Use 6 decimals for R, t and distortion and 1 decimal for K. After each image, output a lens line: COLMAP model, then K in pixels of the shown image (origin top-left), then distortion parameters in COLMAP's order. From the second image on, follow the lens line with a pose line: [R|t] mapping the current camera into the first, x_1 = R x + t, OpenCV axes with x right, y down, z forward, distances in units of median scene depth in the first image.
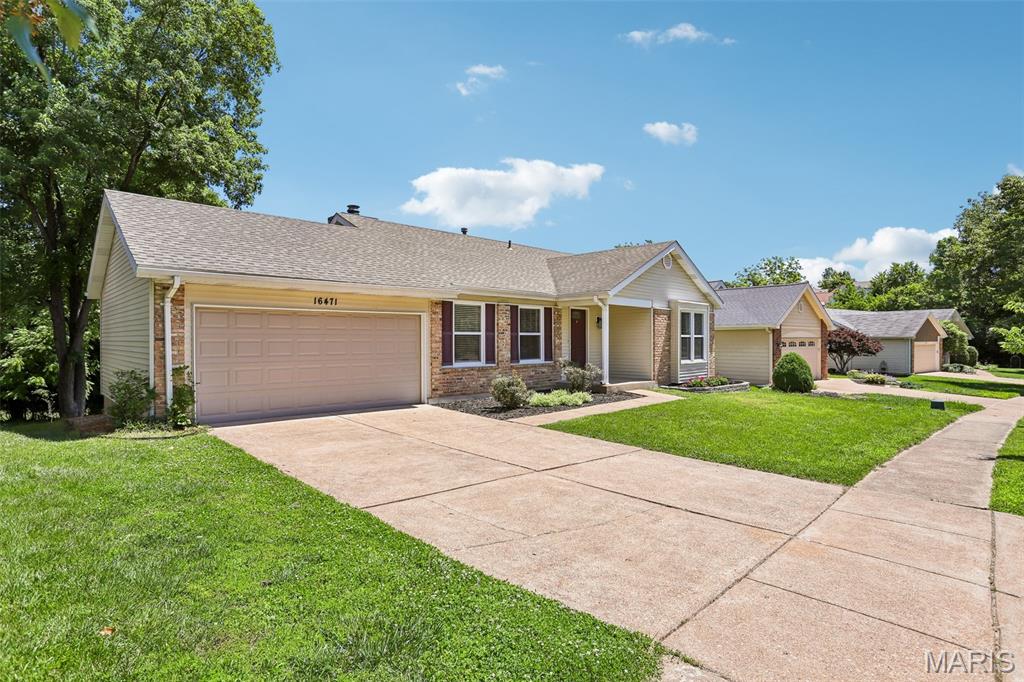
lens RADIAL K [[520.3, 0, 500.9], [0, 520.3, 338.2], [0, 0, 1]] dist [-0.044241, 0.015277]
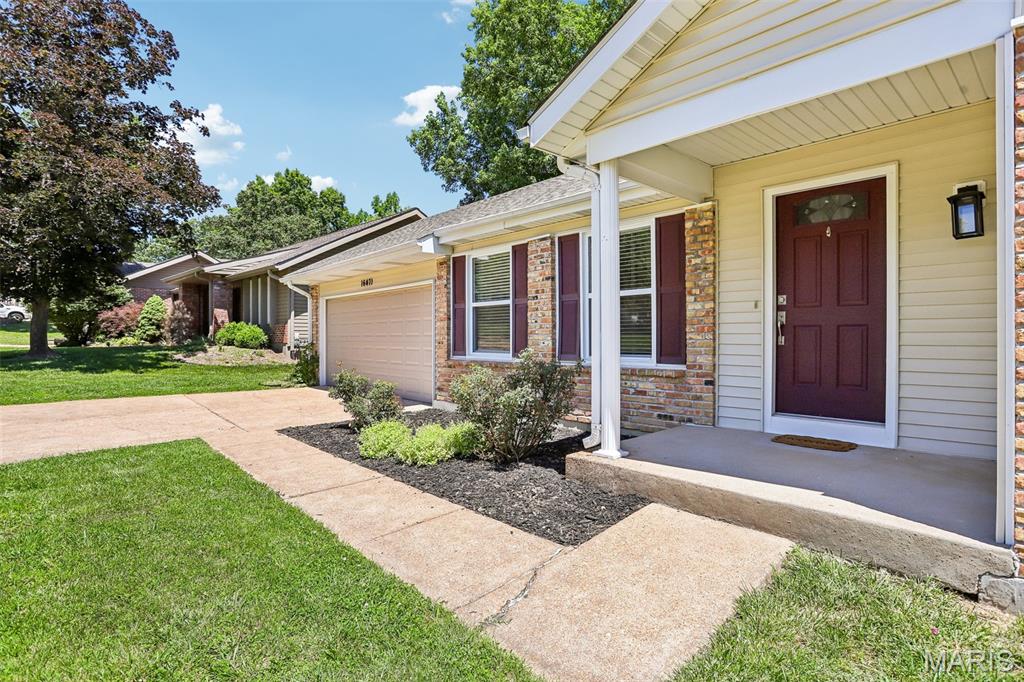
lens RADIAL K [[520.3, 0, 515.1], [0, 520.3, 339.3], [0, 0, 1]] dist [-0.044241, 0.015277]
pose [[-0.015328, -0.002833, -0.999879, 0.496552], [-0.000573, 0.999996, -0.002825, 0.031063], [0.999882, 0.000529, -0.015330, 0.979287]]
